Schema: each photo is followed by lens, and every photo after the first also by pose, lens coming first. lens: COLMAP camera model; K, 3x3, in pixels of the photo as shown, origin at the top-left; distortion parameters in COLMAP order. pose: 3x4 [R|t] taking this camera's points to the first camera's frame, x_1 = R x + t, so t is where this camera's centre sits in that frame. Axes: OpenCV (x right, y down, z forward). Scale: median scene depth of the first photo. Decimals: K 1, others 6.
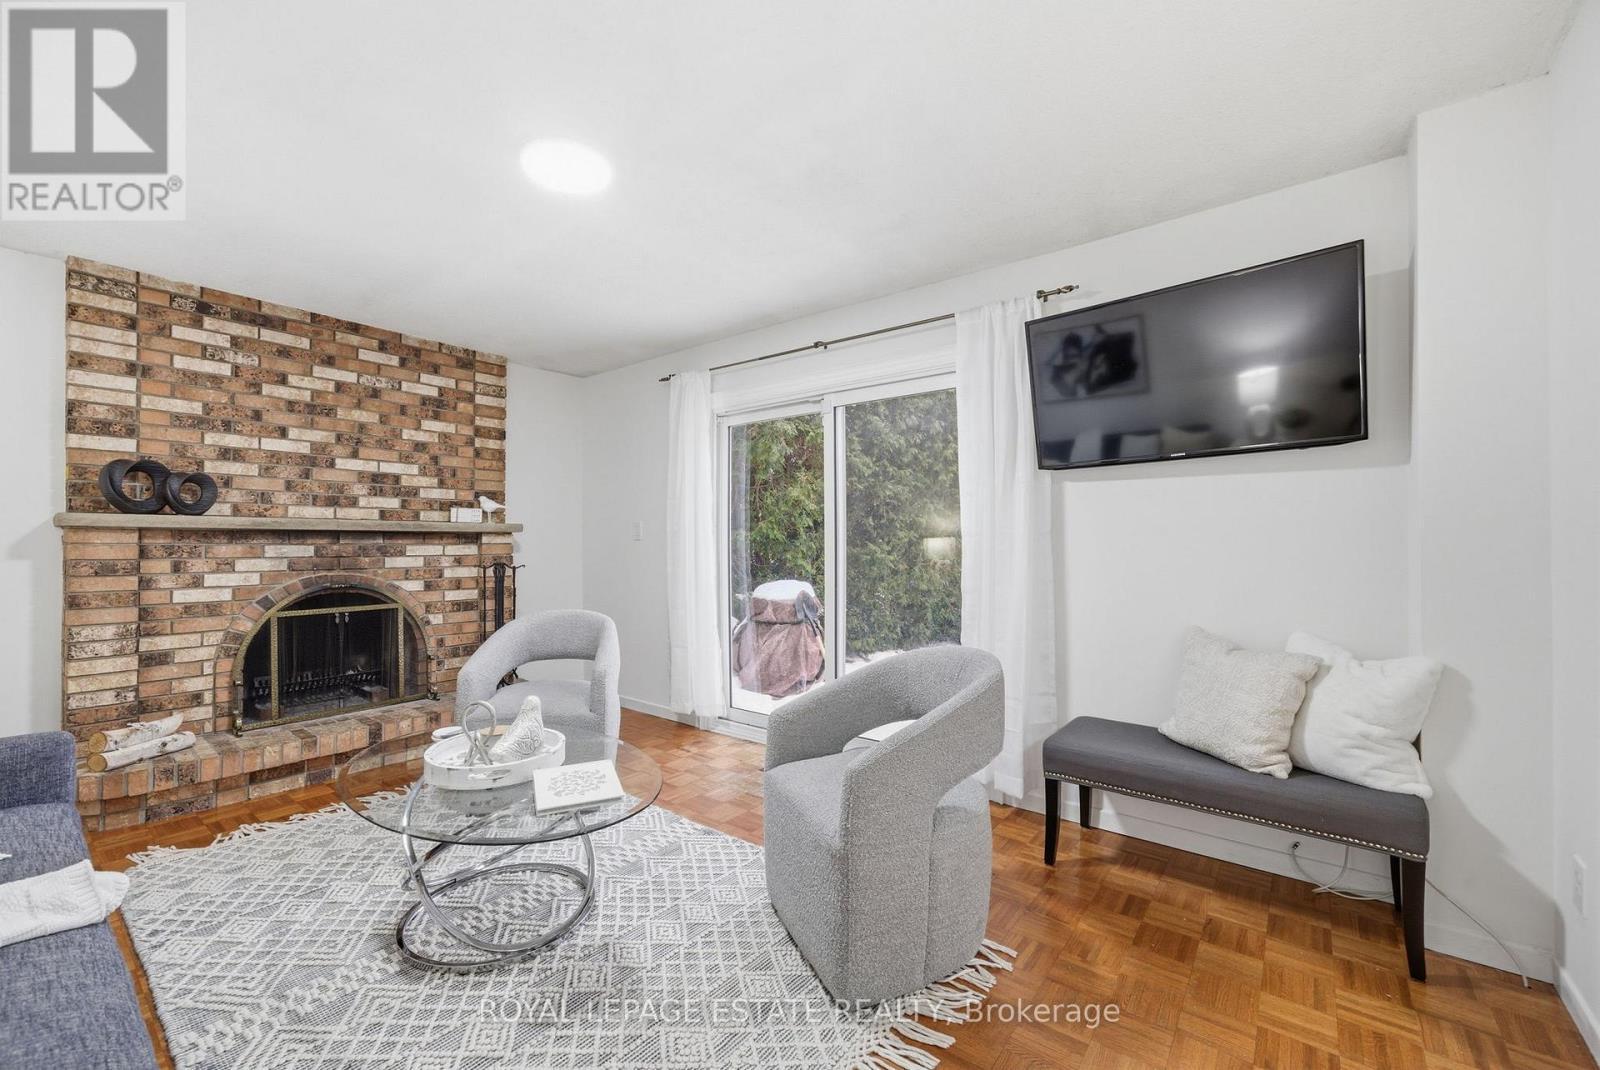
lens RADIAL K [[625.6, 0, 803.5], [0, 625.6, 540.2], [0, 0, 1]] dist [0.000612, 0.000897]
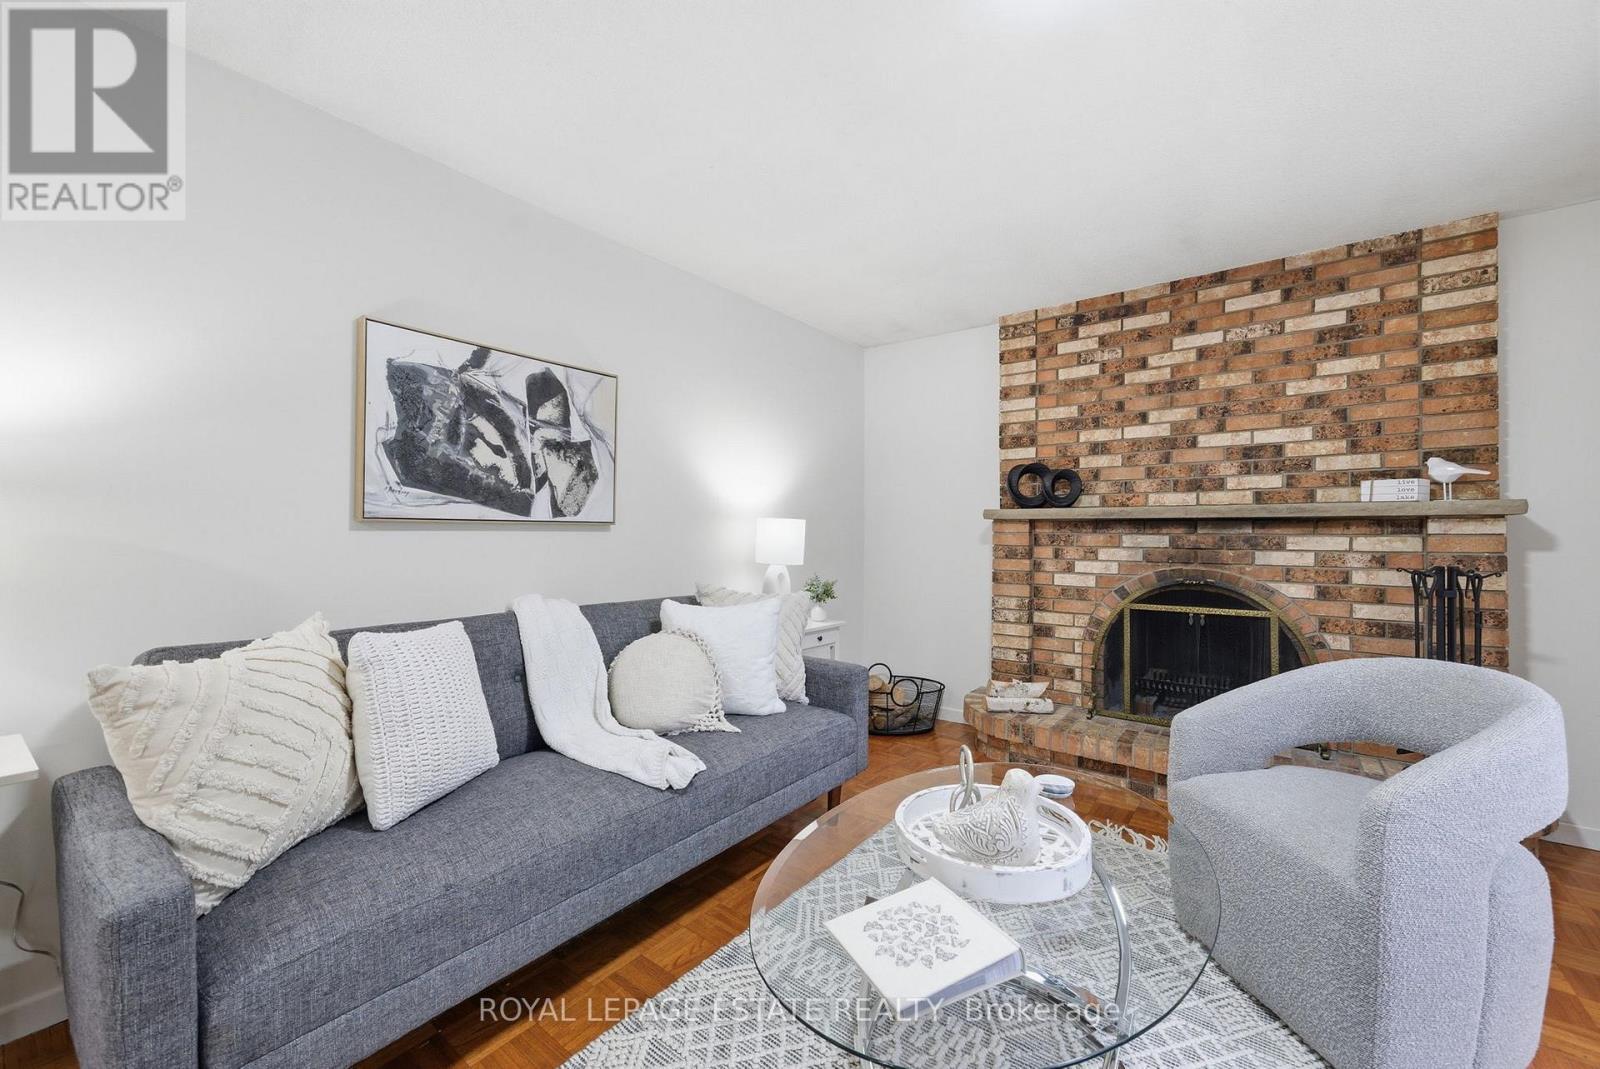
lens RADIAL K [[625.6, 0, 800.0], [0, 625.6, 522.4], [0, 0, 1]] dist [0.000612, 0.000897]
pose [[0.009520, -0.015273, -0.999838, 0.123315], [0.001944, 0.999882, -0.015255, 0.002272], [0.999953, -0.001798, 0.009548, 0.455693]]
